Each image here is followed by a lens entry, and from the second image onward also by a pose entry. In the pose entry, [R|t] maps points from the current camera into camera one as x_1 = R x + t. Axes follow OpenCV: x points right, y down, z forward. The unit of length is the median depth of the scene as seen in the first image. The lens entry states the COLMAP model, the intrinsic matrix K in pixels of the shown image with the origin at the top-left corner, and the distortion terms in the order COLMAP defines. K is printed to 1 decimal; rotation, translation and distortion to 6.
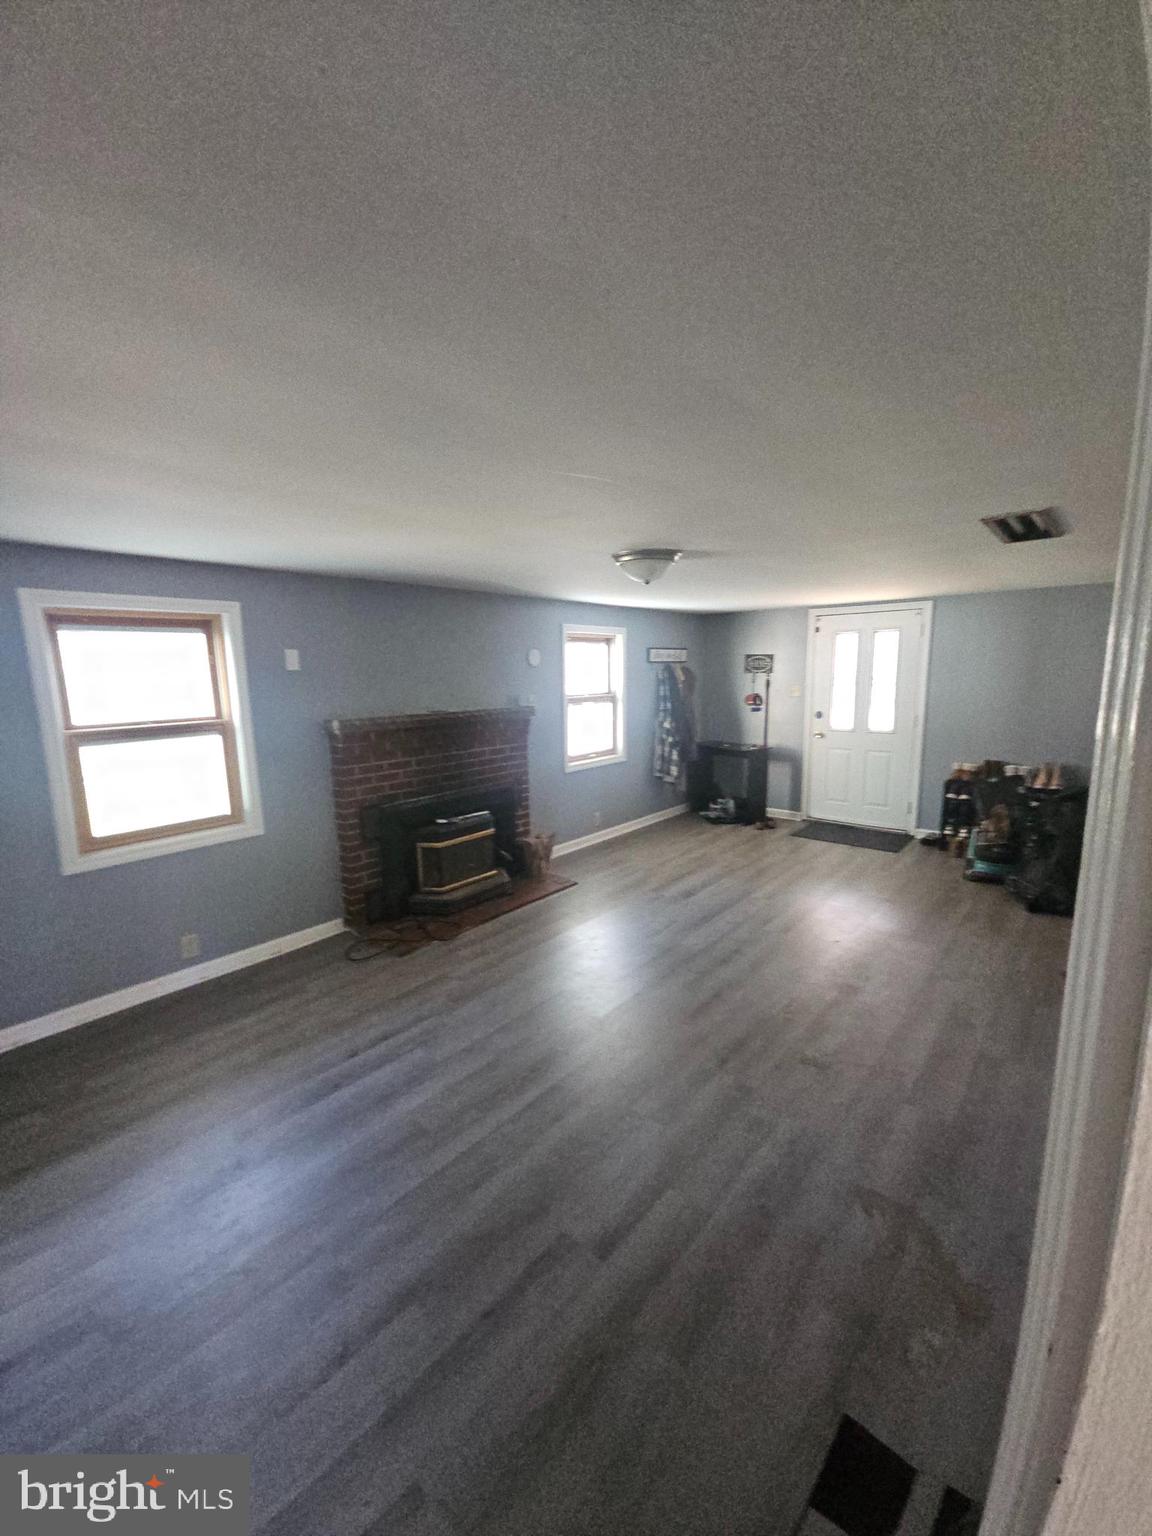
lens RADIAL K [[628.0, 0, 579.6], [0, 628.0, 774.8], [0, 0, 1]] dist [0.003136, 0.000130]
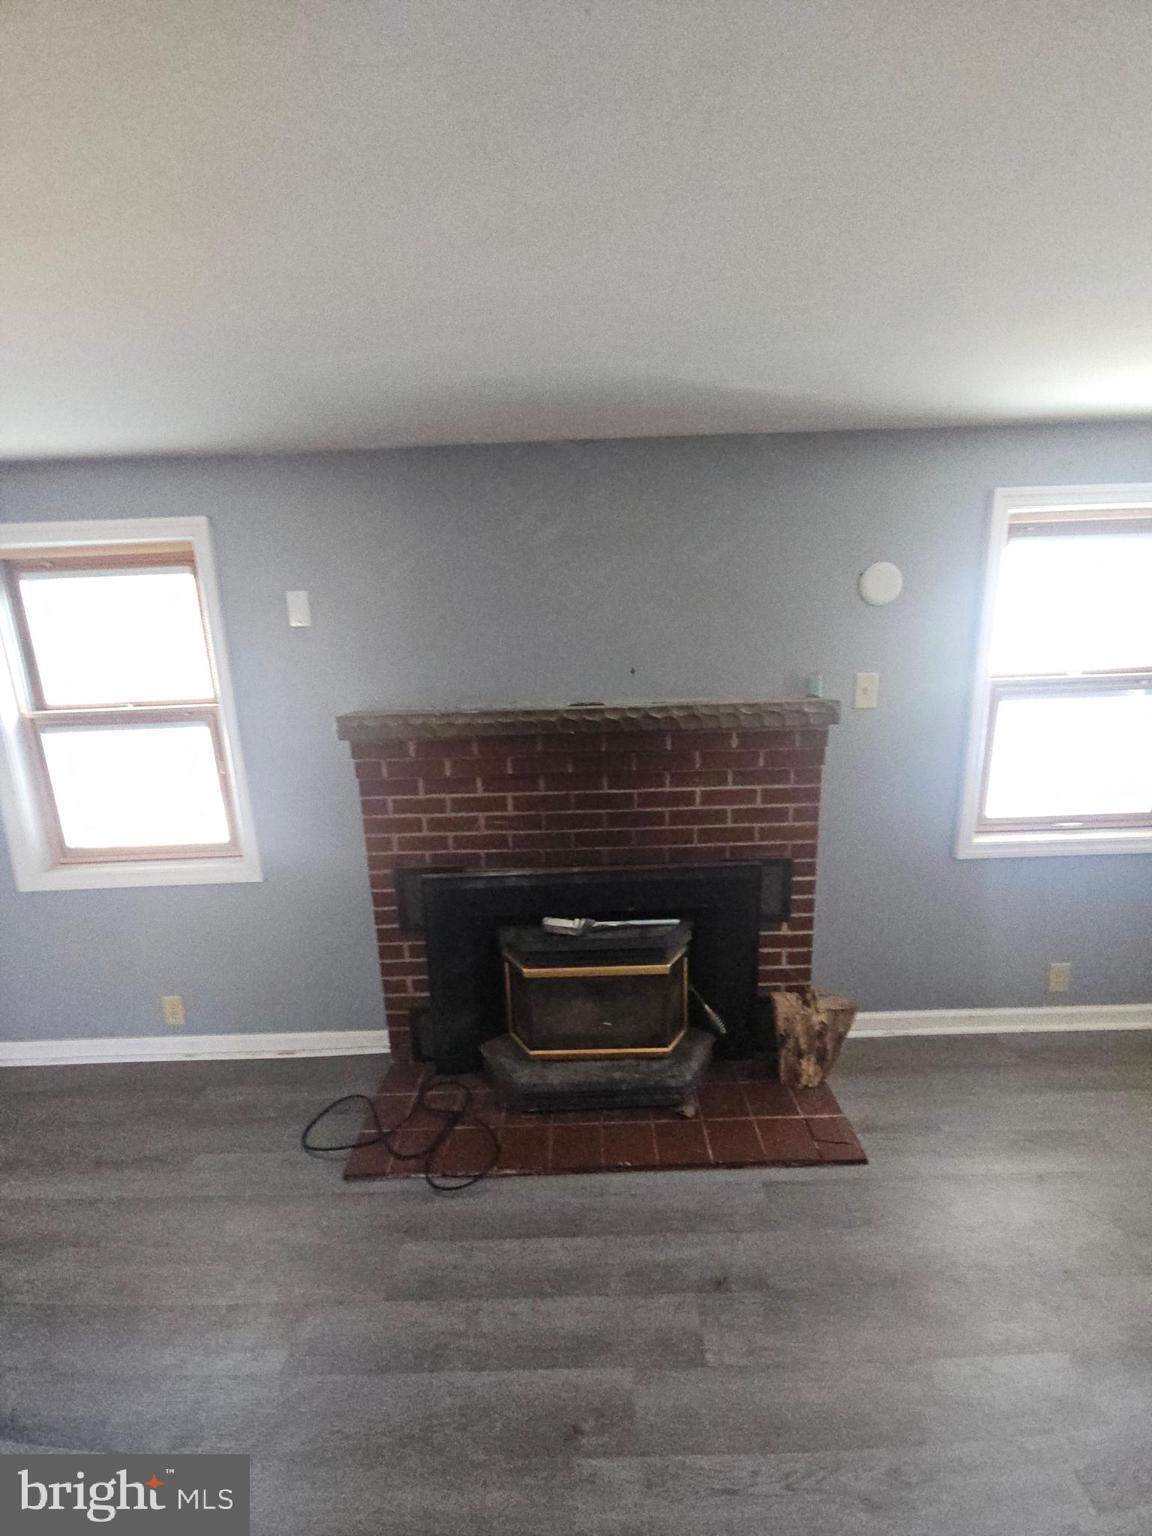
lens RADIAL K [[628.0, 0, 579.6], [0, 628.0, 774.8], [0, 0, 1]] dist [0.003136, 0.000130]
pose [[0.651244, 0.157492, -0.742346, 0.157534], [-0.104162, 0.987520, 0.118128, -0.110646], [0.751686, 0.000395, 0.659521, 0.709579]]
